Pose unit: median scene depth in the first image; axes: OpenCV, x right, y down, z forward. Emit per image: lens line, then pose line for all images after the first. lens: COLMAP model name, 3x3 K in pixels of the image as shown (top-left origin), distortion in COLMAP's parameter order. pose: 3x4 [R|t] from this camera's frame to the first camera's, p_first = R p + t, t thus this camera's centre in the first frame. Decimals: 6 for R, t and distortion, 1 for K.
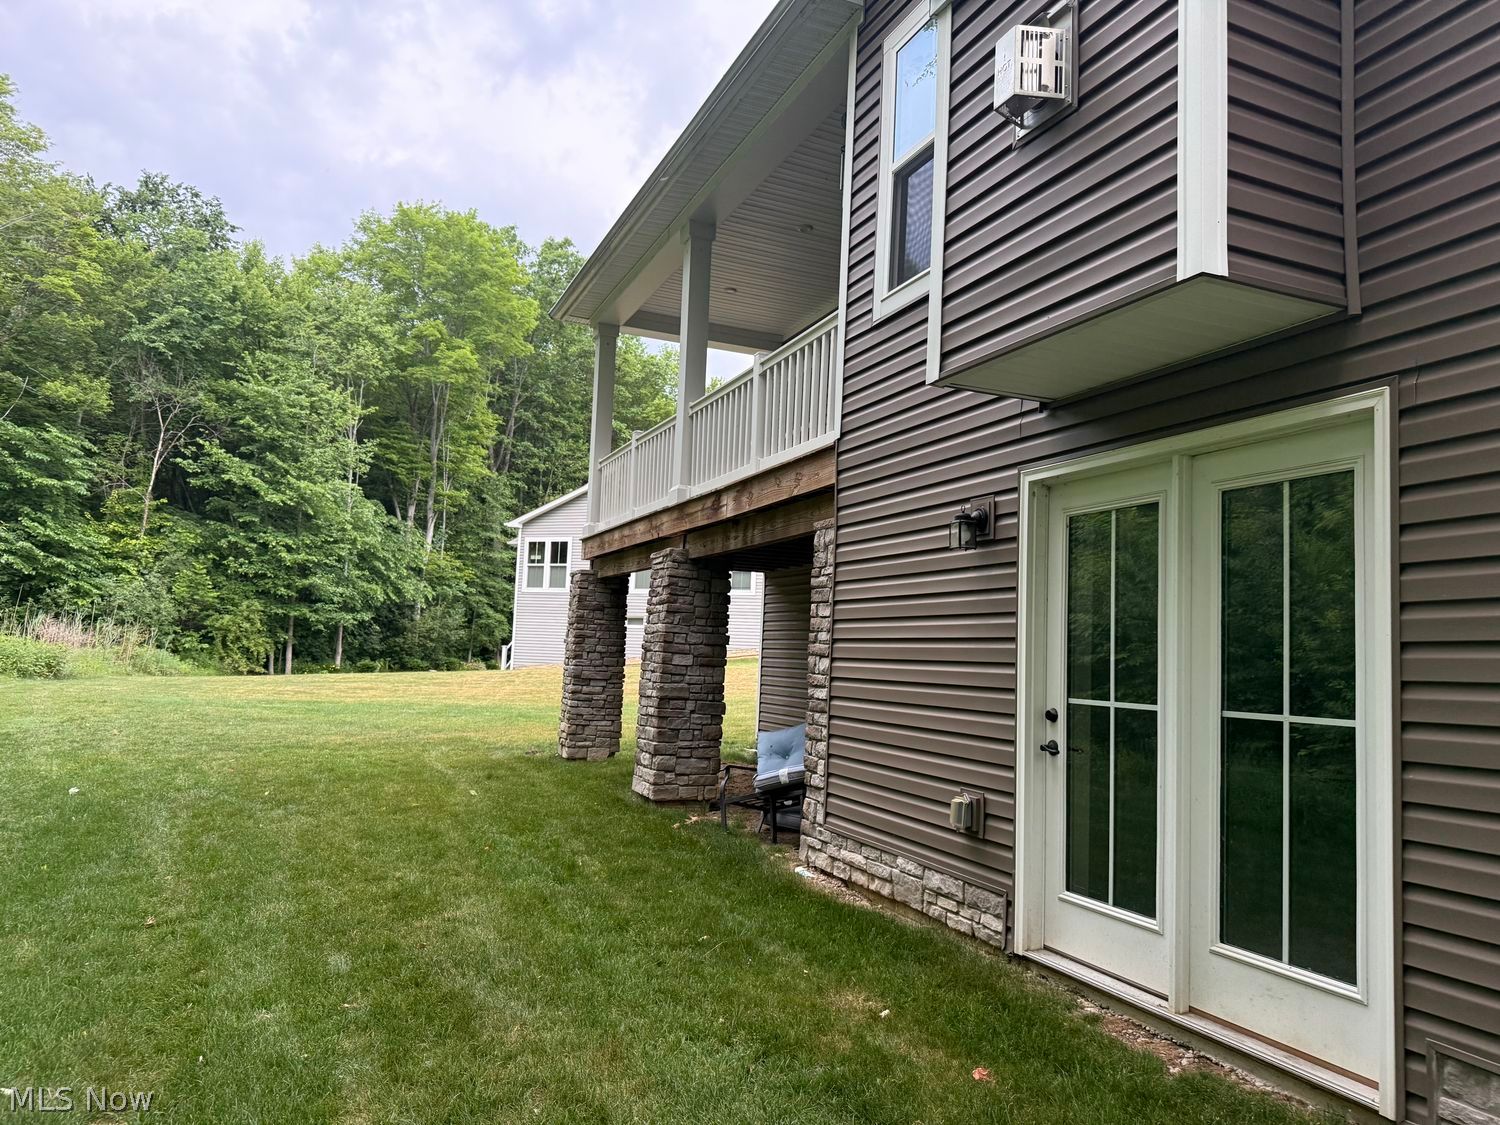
lens RADIAL K [[1055.2, 0, 750.0], [0, 1055.2, 562.5], [0, 0, 1]] dist [0.111206, -0.160657]
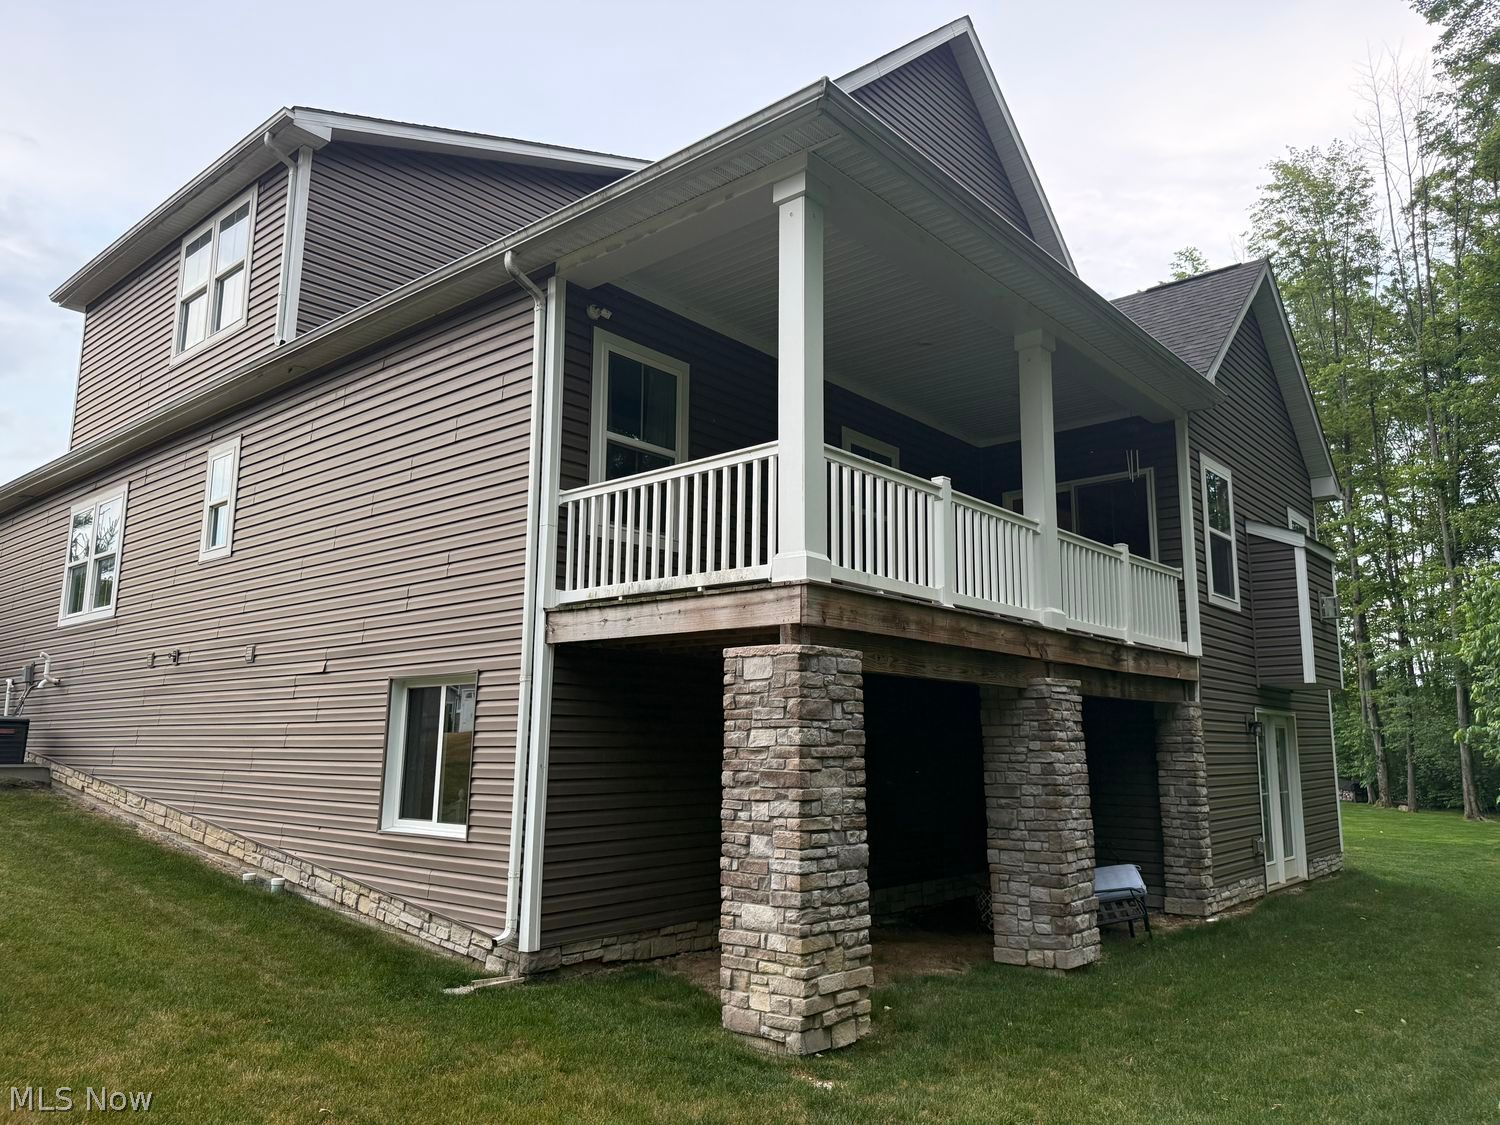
lens RADIAL K [[1055.2, 0, 750.0], [0, 1055.2, 562.5], [0, 0, 1]] dist [0.111206, -0.160657]
pose [[-0.441668, 0.105437, 0.890962, -0.914083], [-0.108709, 0.979464, -0.169799, 0.086262], [-0.890568, -0.171850, -0.421136, 1.904811]]
